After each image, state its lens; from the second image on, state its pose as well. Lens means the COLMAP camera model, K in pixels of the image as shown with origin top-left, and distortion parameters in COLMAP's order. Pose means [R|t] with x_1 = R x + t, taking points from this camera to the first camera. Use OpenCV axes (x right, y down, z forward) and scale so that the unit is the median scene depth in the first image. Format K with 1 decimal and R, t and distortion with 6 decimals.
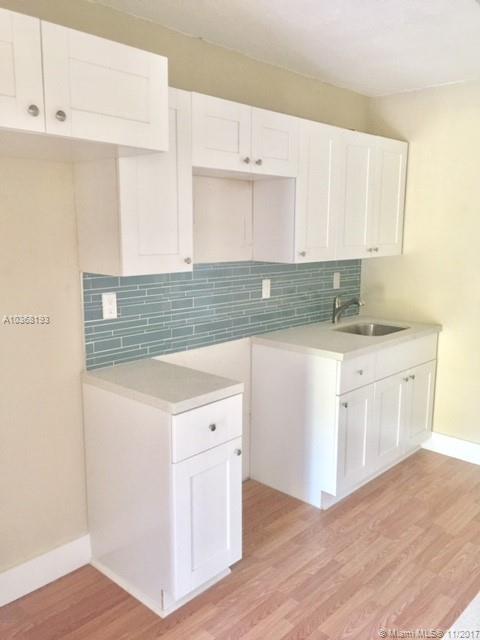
lens RADIAL K [[548.8, 0, 240.0], [0, 548.8, 320.0], [0, 0, 1]] dist [0.100824, -0.127317]
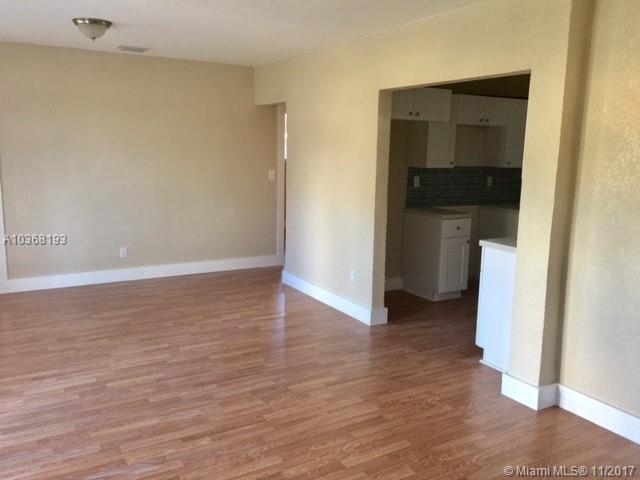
lens RADIAL K [[548.8, 0, 320.0], [0, 548.8, 240.0], [0, 0, 1]] dist [0.100824, -0.127317]
pose [[0.955577, 0.065465, -0.287378, 0.069073], [-0.066706, 0.997758, 0.005482, 0.247960], [0.287092, 0.013931, 0.957802, -1.449084]]
